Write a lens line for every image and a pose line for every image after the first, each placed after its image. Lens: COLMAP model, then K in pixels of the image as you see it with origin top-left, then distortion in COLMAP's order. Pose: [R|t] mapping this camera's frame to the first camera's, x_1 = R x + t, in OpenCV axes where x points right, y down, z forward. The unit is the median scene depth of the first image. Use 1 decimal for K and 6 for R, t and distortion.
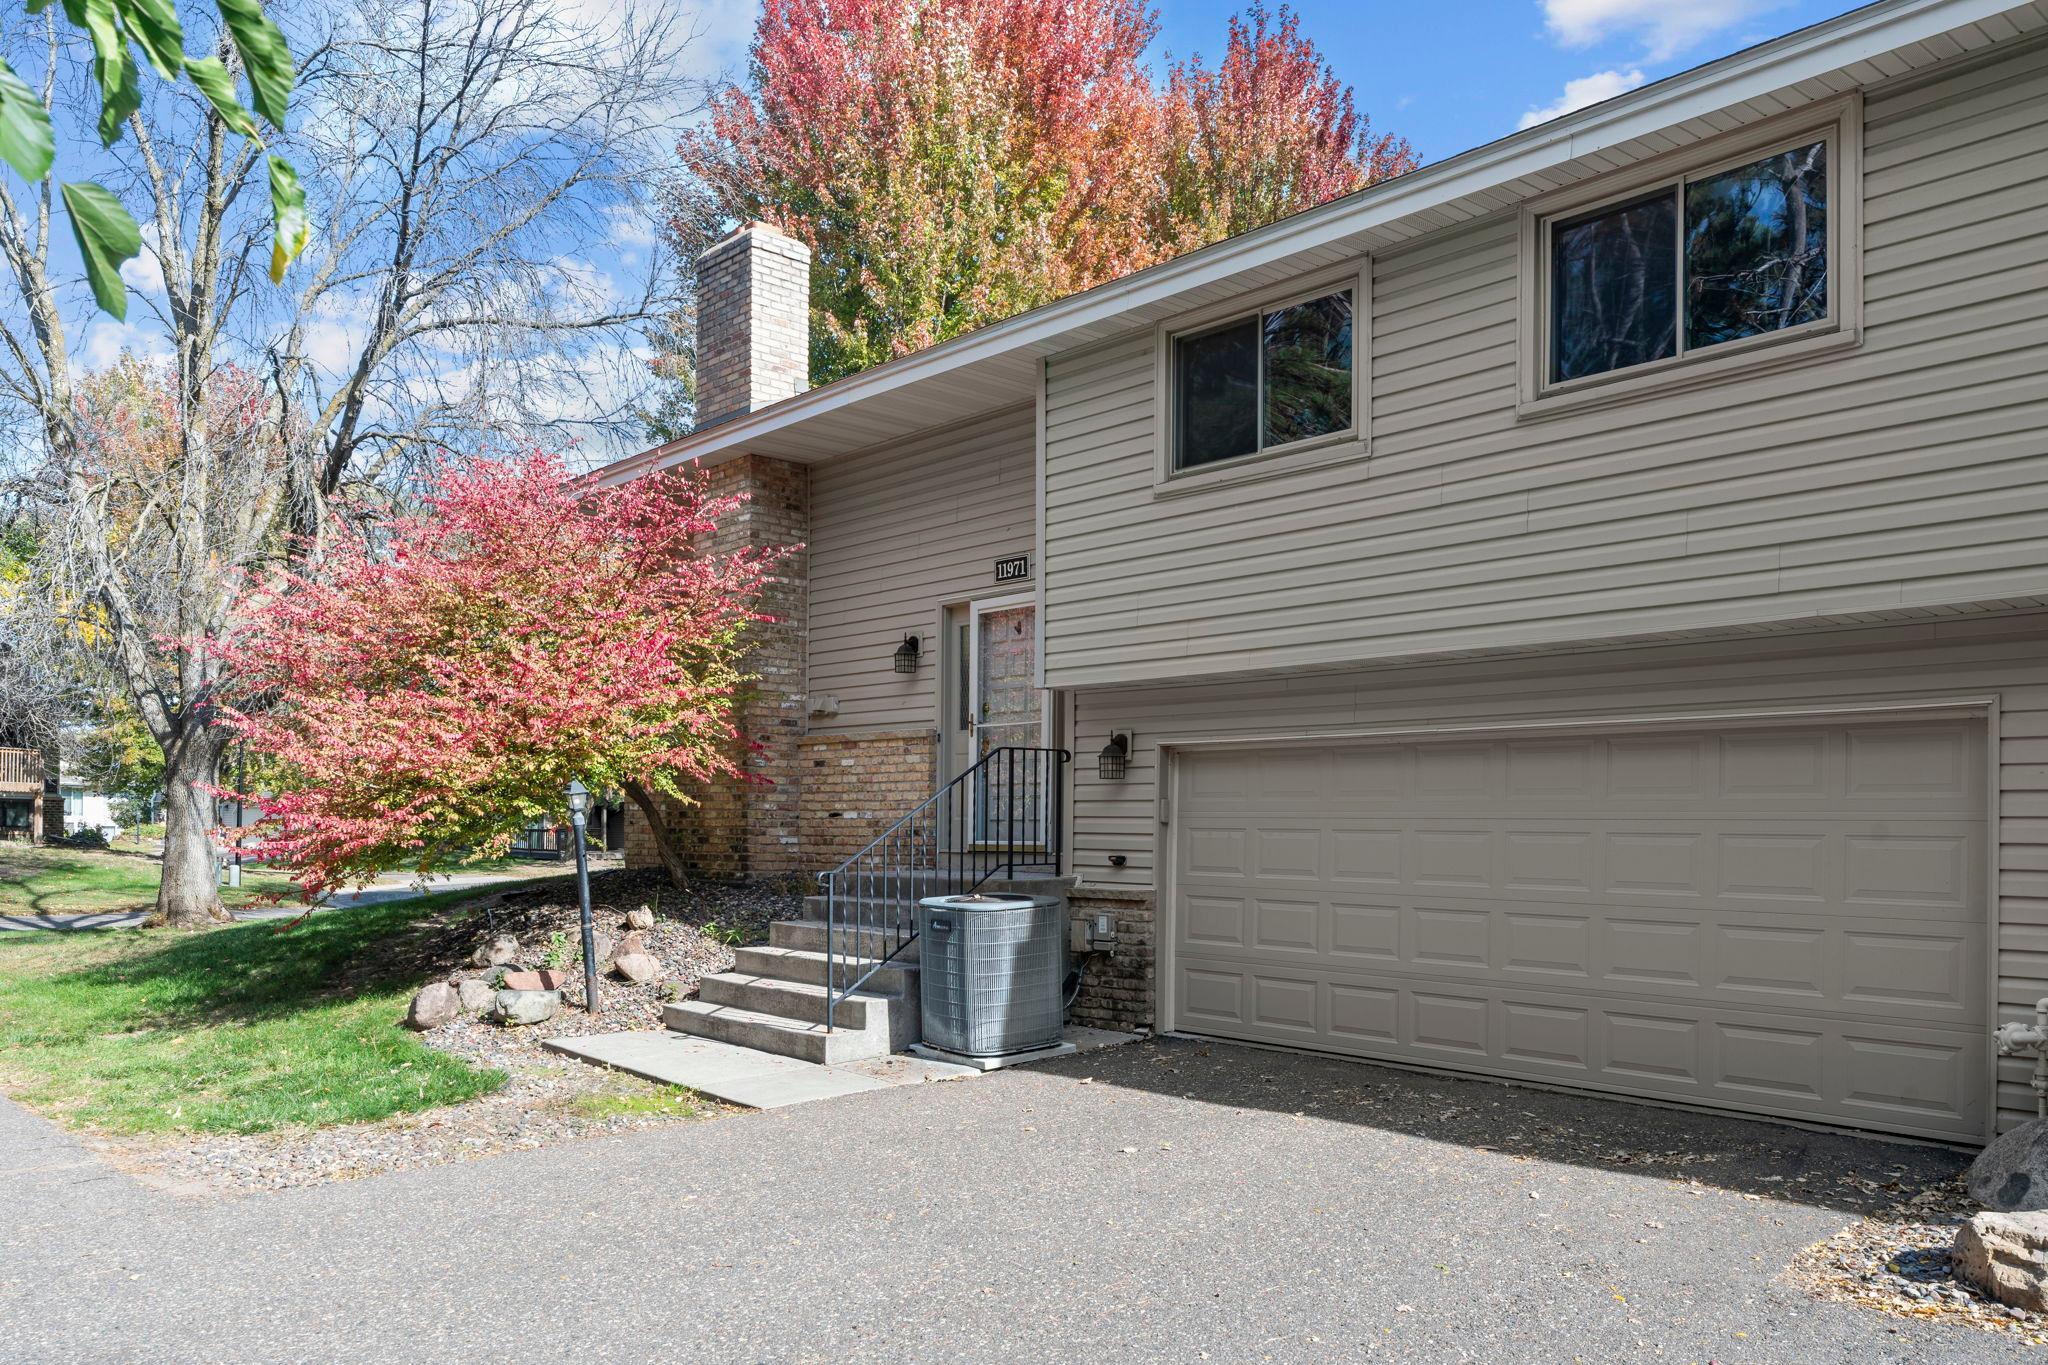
lens RADIAL K [[1476.5, 0, 1004.9], [0, 1476.5, 831.5], [0, 0, 1]] dist [-0.001318, 0.005292]
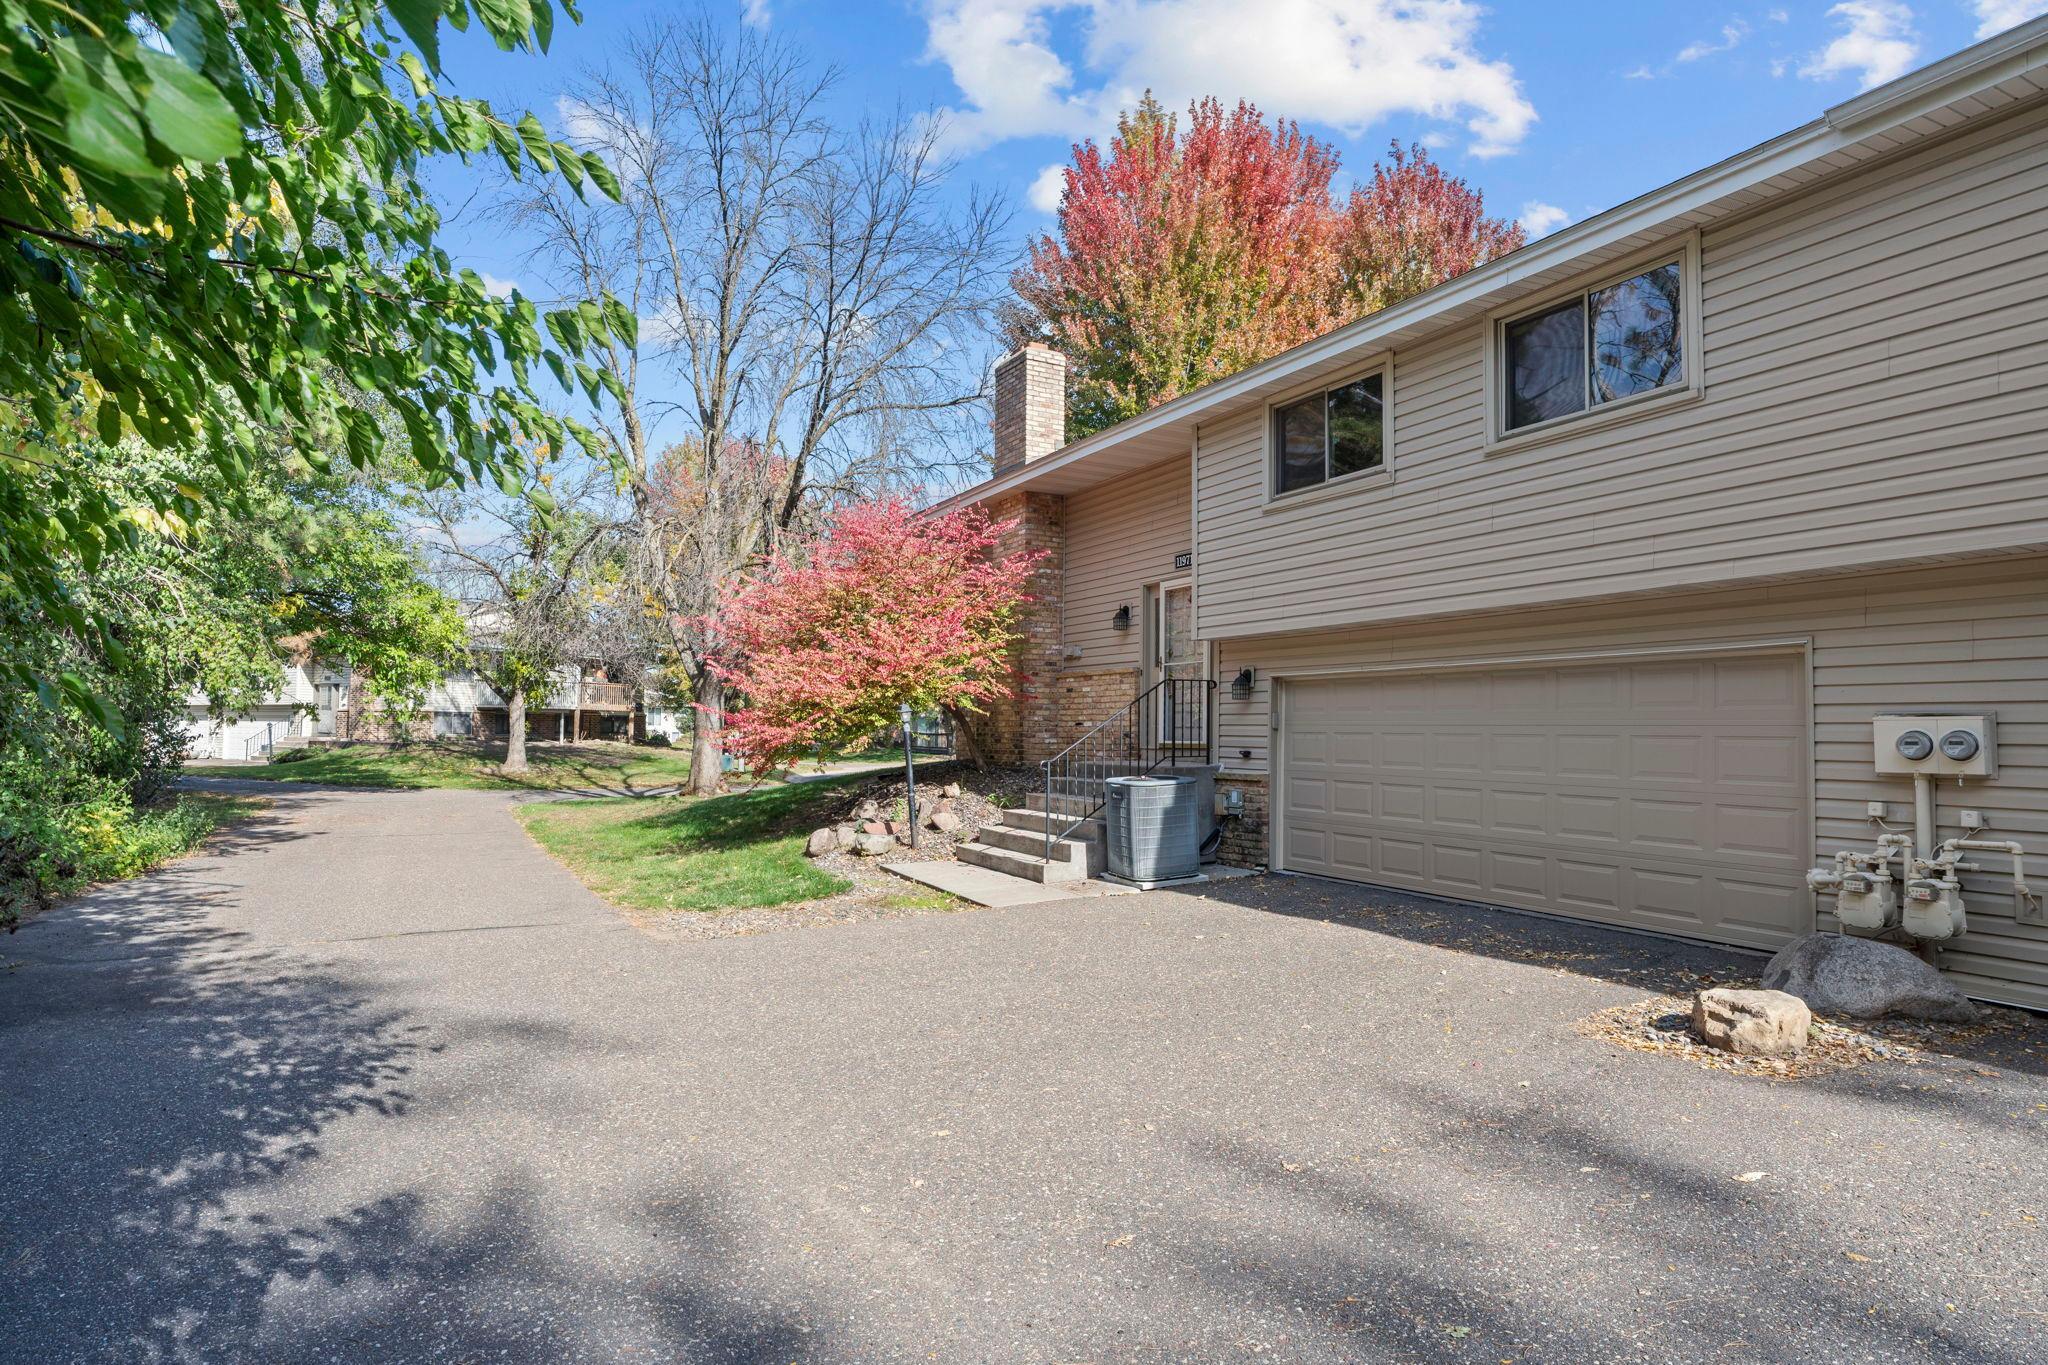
lens RADIAL K [[1070.3, 0, 1024.0], [0, 1070.3, 682.5], [0, 0, 1]] dist [0.000156, 0.000024]
pose [[0.972660, -0.013205, -0.231857, 0.102981], [0.001838, 0.998789, -0.049170, 0.000185], [0.232226, 0.047399, 0.971506, -0.100350]]
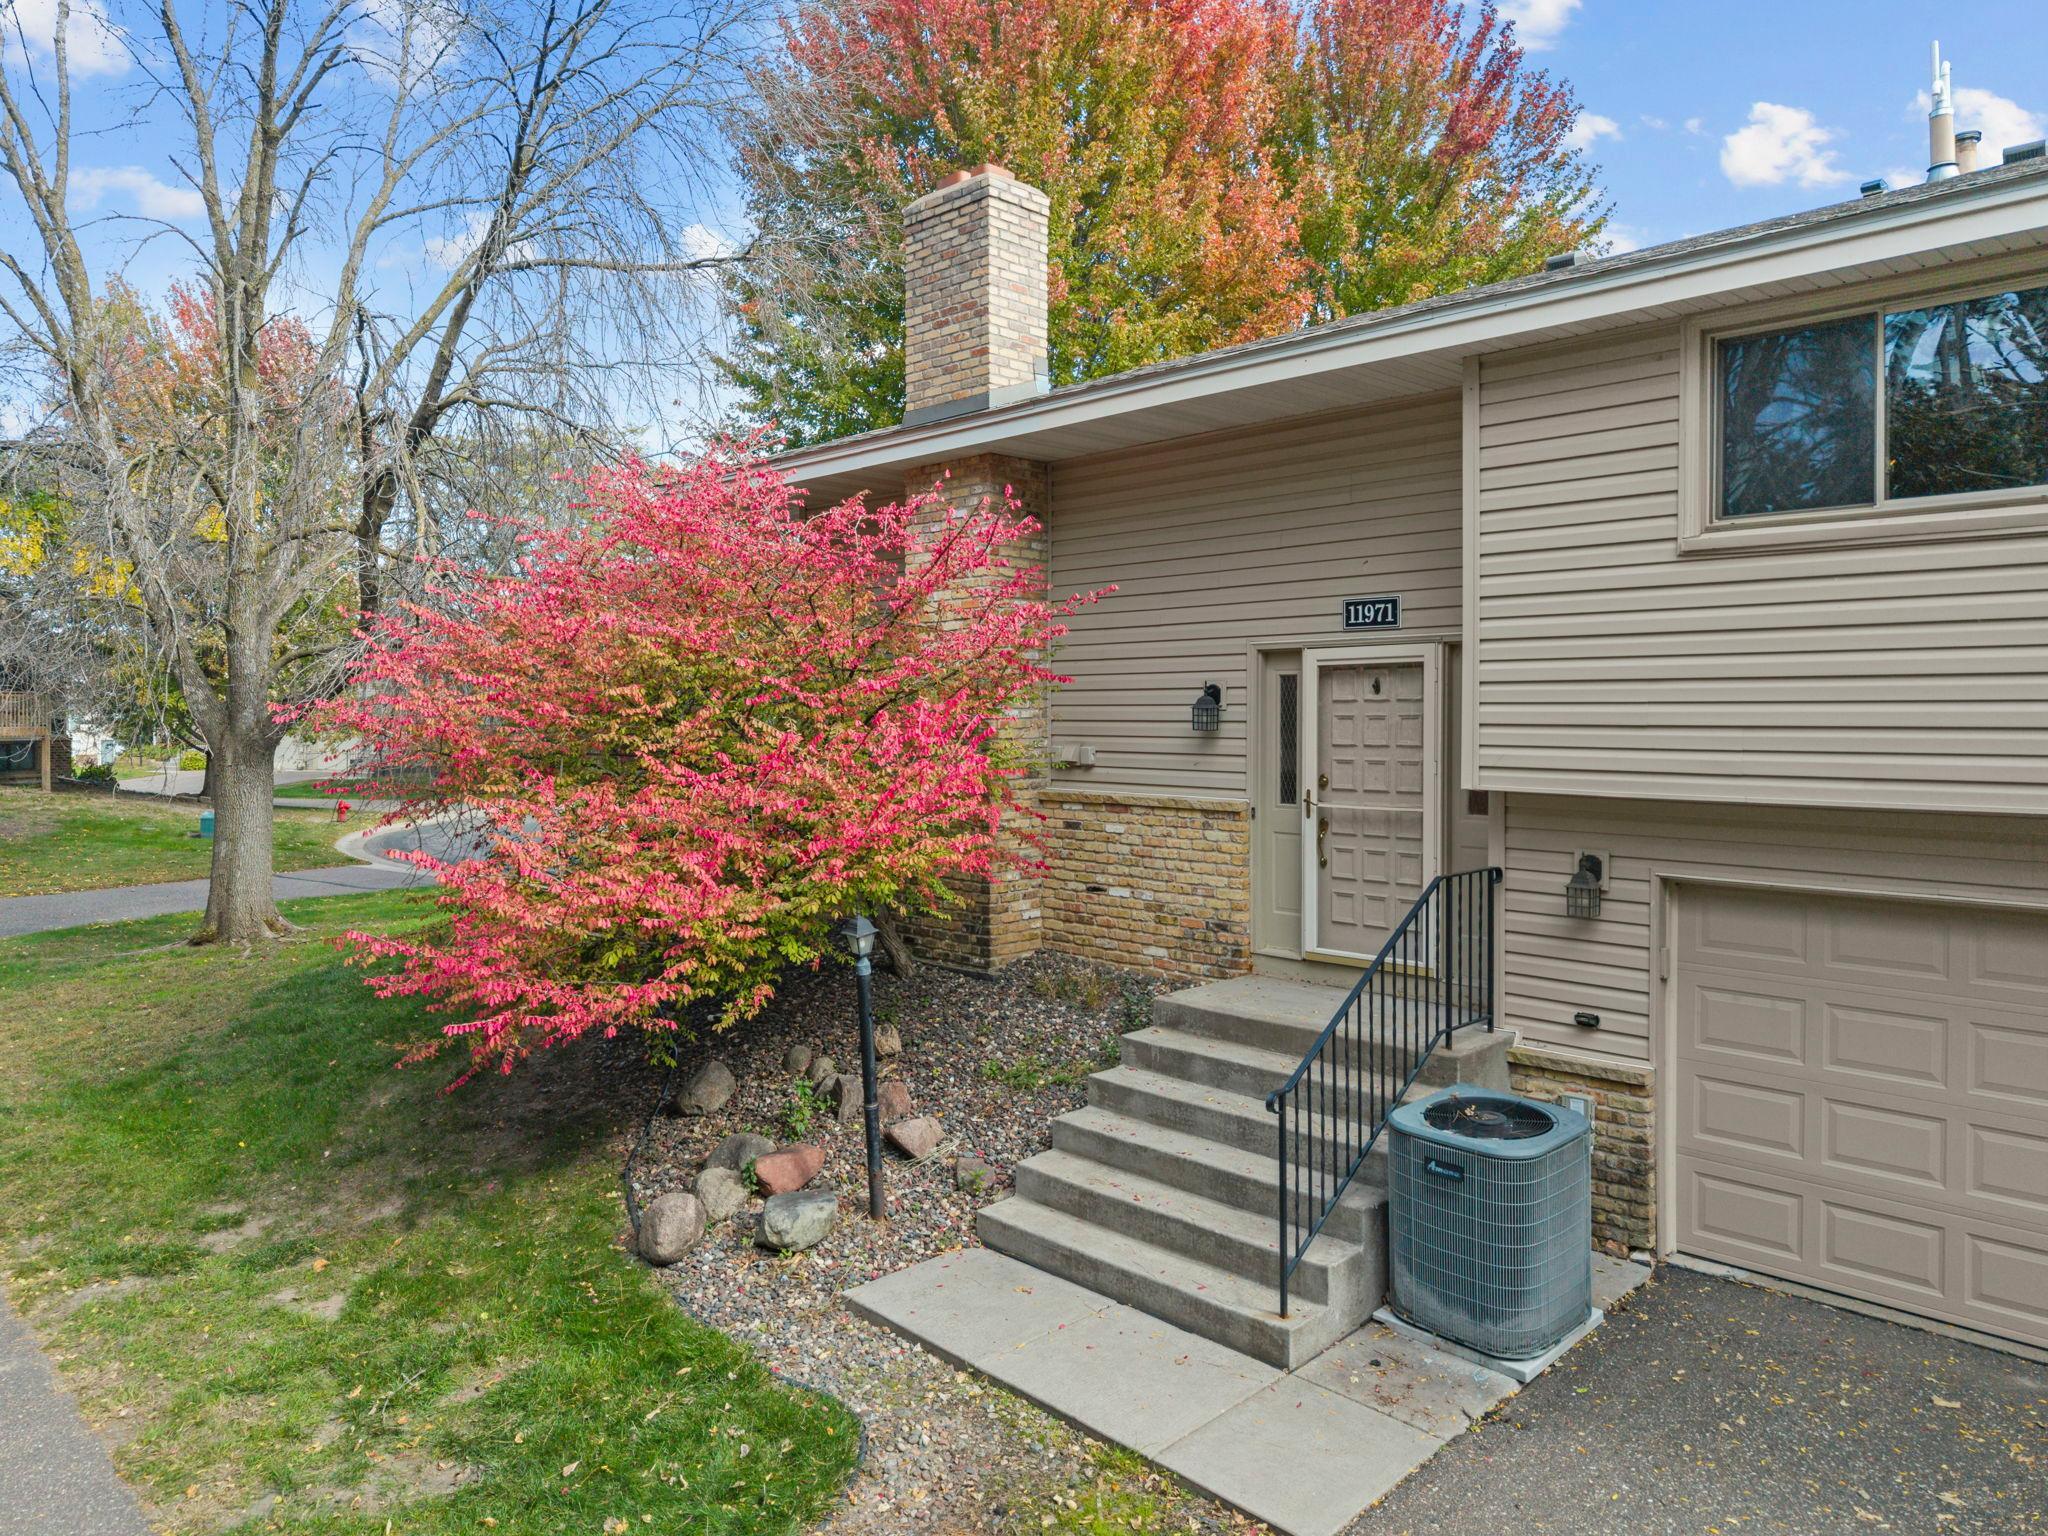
lens RADIAL K [[1365.5, 0, 1029.4], [0, 1365.5, 737.1], [0, 0, 1]] dist [0.017663, -0.005187]
pose [[0.998811, -0.011398, 0.047398, -0.227852], [0.010680, 0.999825, 0.015359, -0.131897], [-0.047565, -0.014835, 0.998758, 0.290438]]
